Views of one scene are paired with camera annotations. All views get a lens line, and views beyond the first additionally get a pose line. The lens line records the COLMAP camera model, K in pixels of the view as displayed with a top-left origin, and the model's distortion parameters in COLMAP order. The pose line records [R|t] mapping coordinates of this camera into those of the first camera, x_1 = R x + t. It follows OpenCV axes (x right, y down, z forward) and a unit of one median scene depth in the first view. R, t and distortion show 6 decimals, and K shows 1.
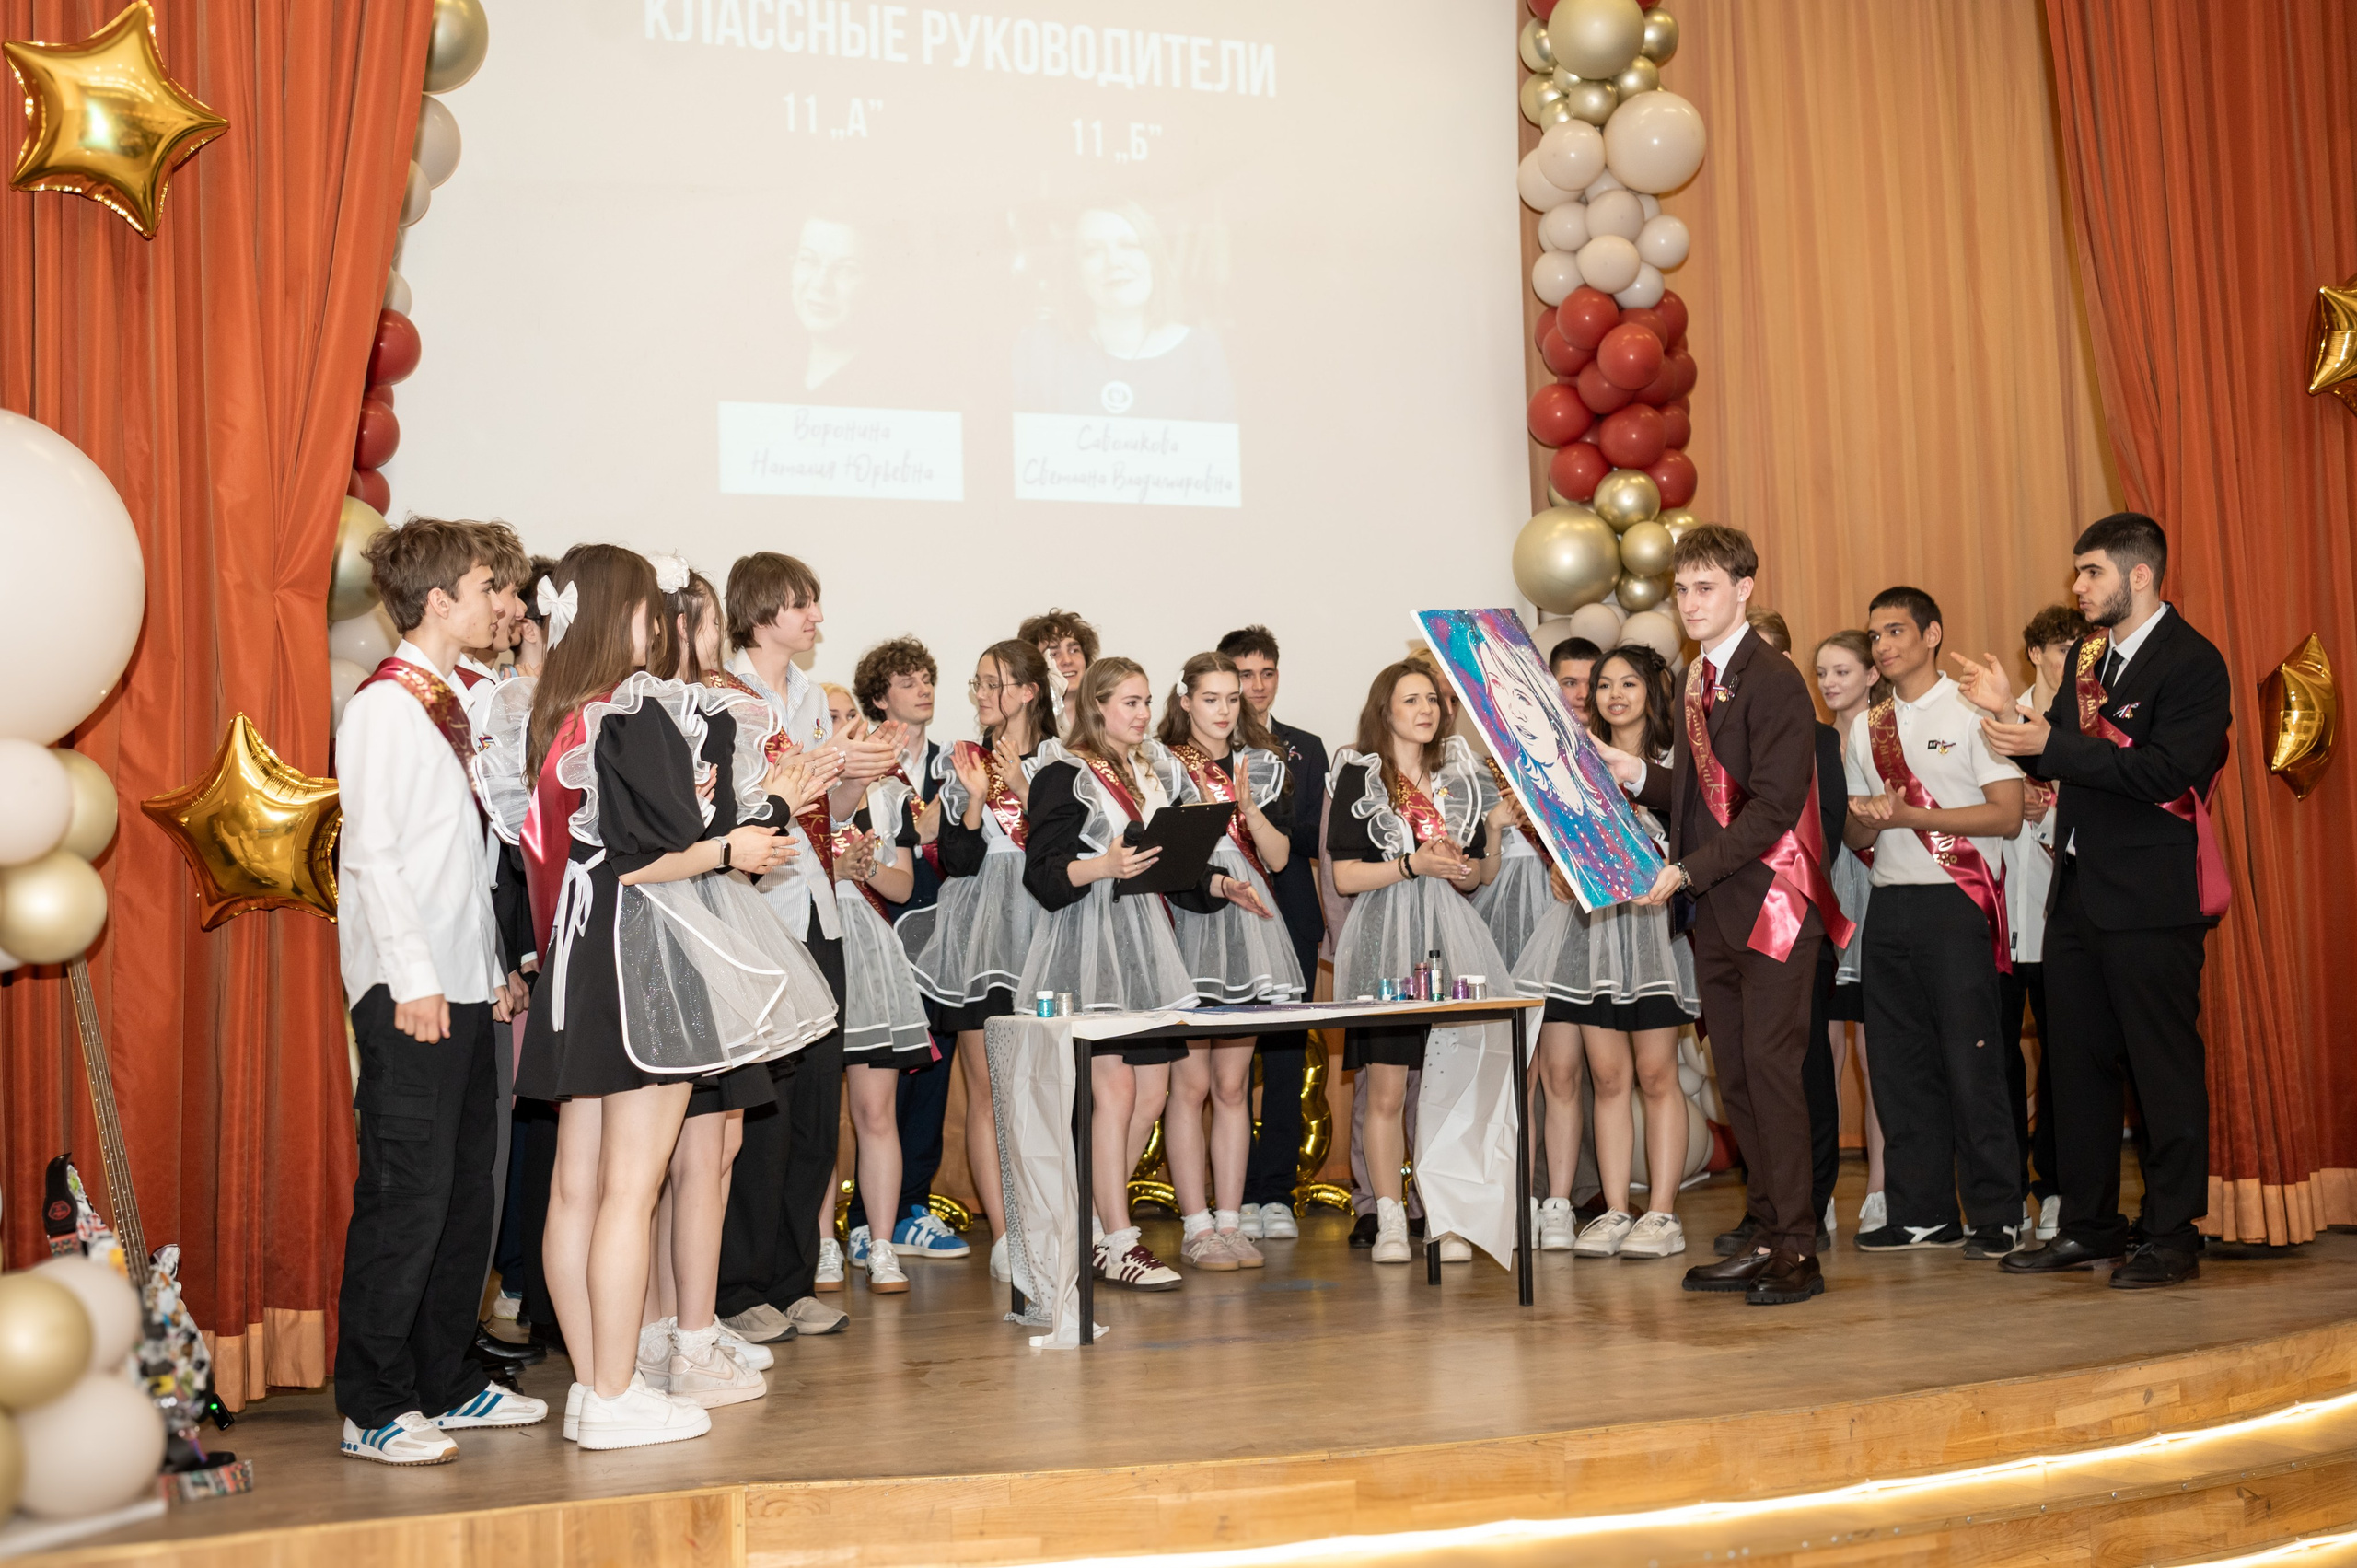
lens RADIAL K [[2961.0, 0, 1179.2], [0, 2961.0, 784.3], [0, 0, 1]] dist [0.006829, 0.000000]
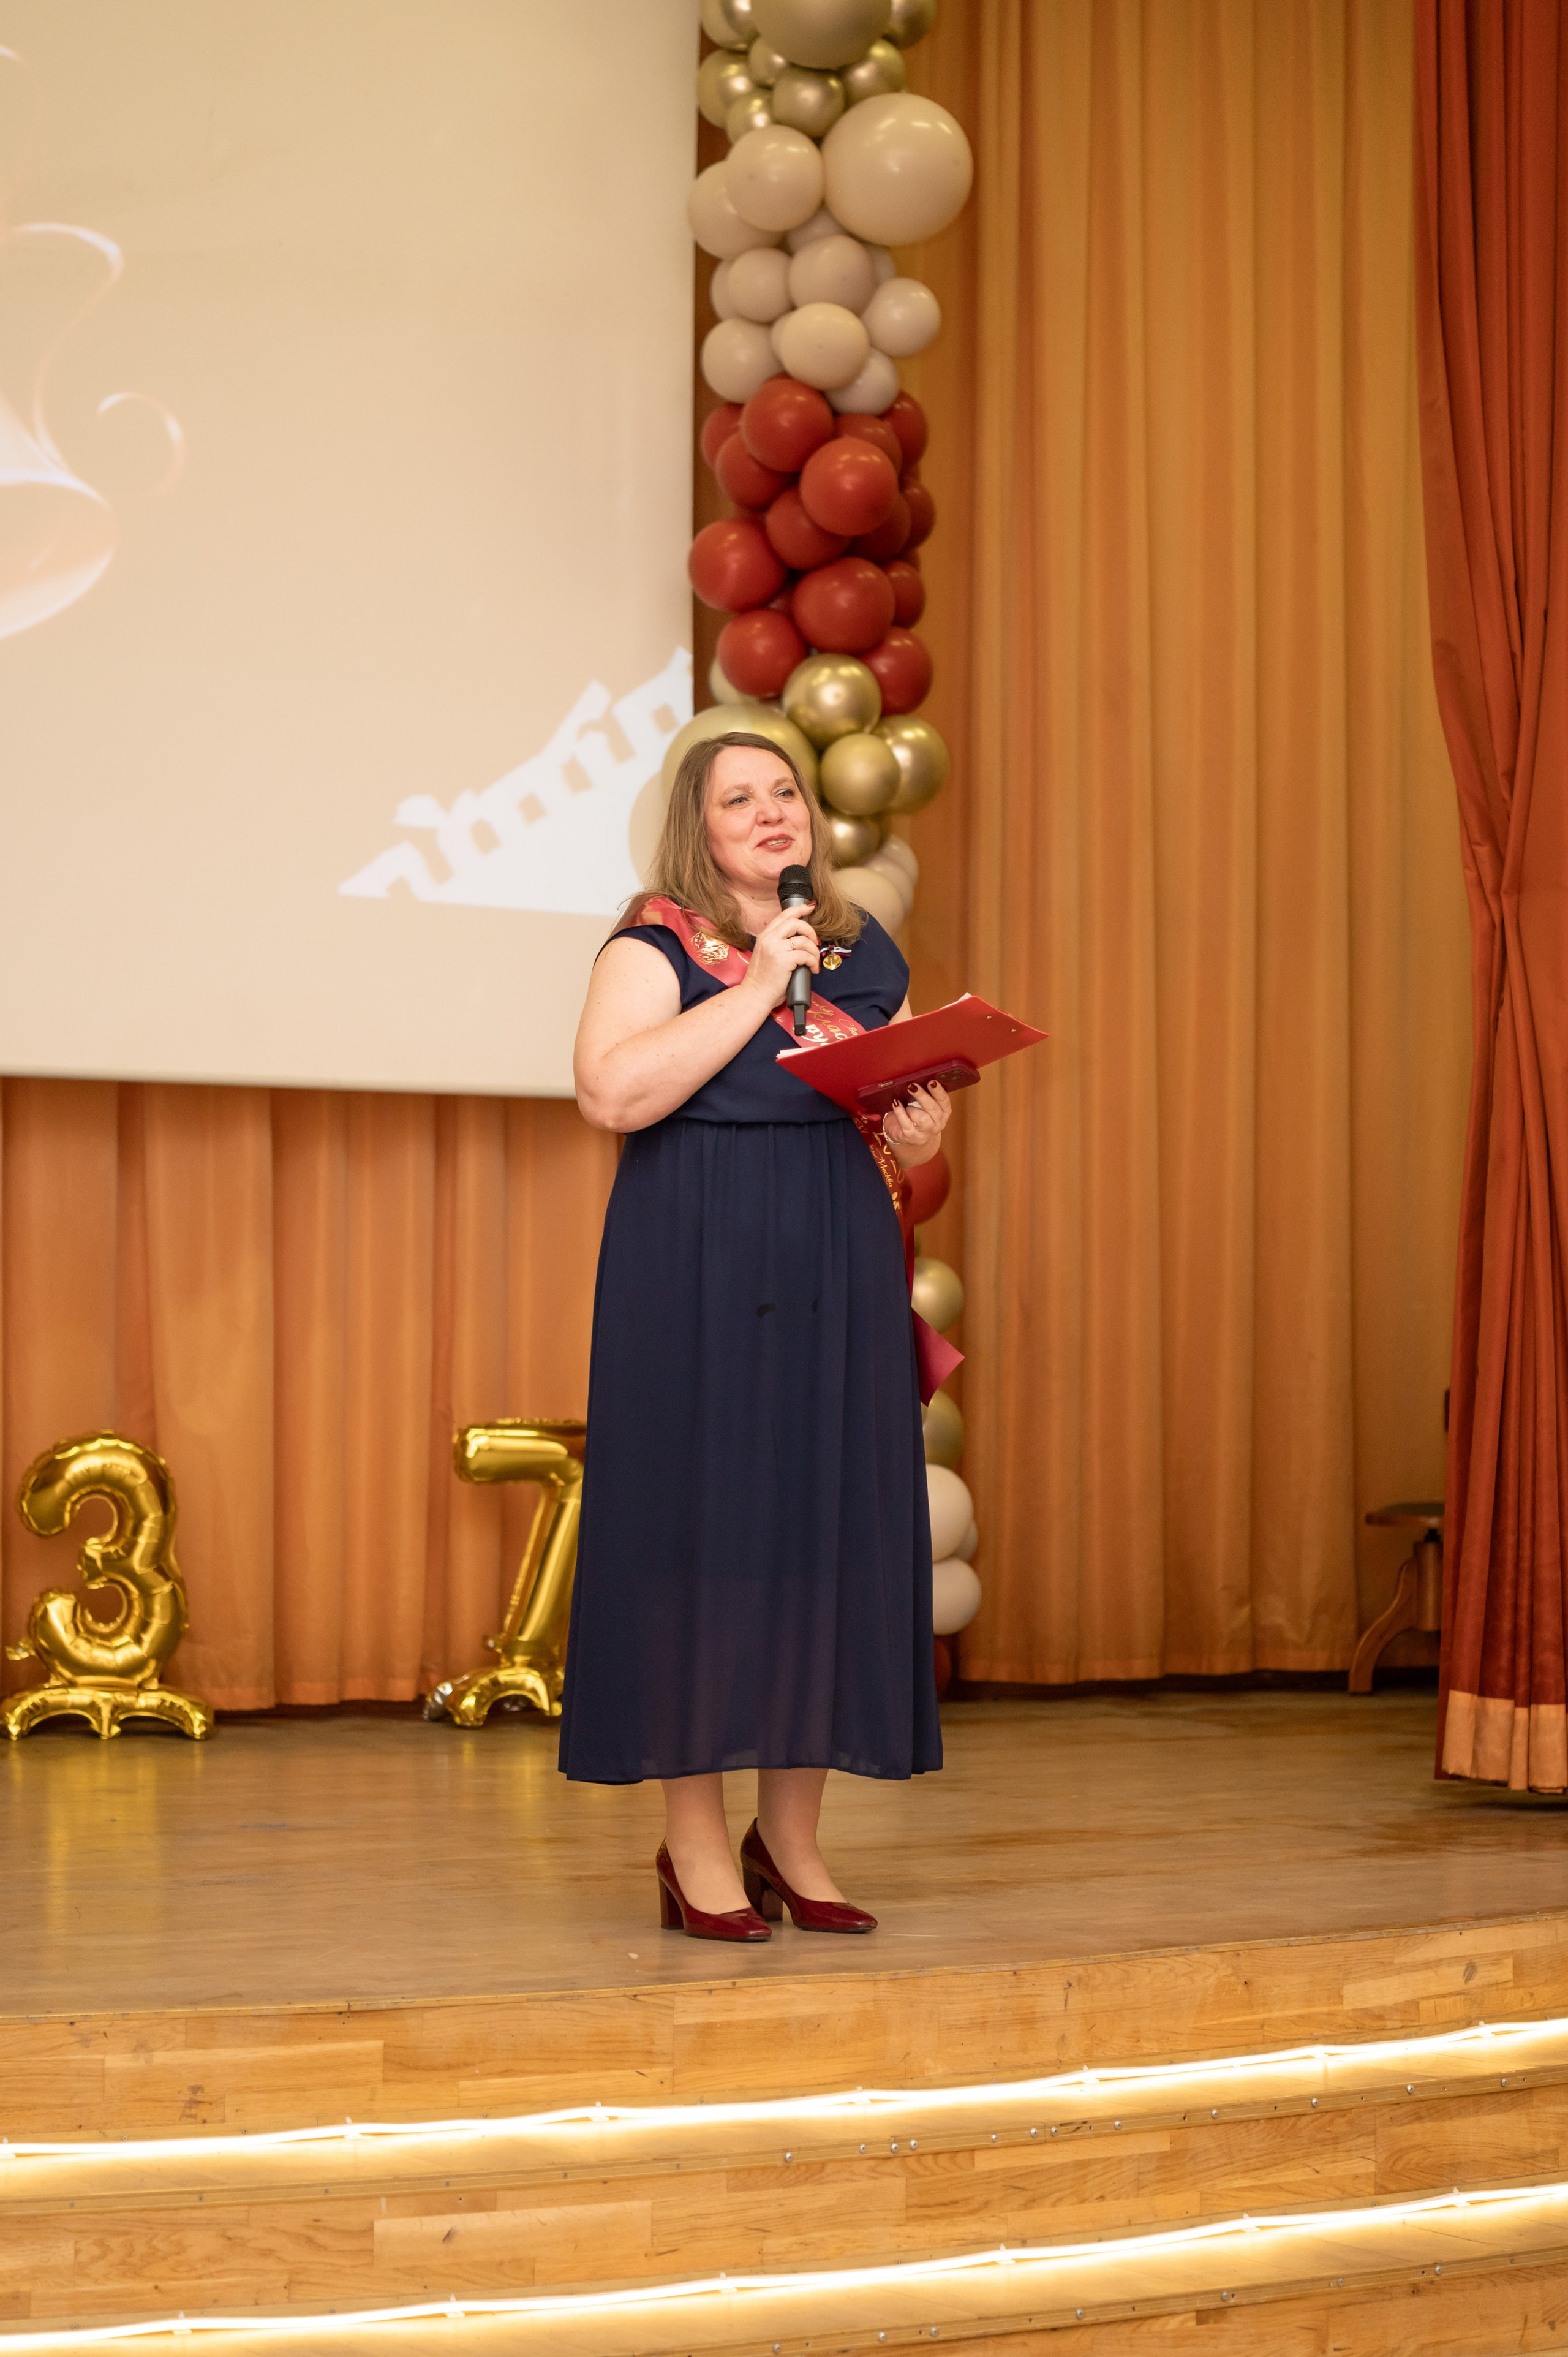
lens RADIAL K [[4644.9, 0, 775.1], [0, 4644.9, 1184.0], [0, 0, 1]] dist [0.069891, 0.000000]
pose [[0.988680, 0.047322, 0.142382, -0.014995], [-0.049199, 0.998742, 0.009693, 0.010487], [-0.141745, -0.016588, 0.989764, -0.110693]]
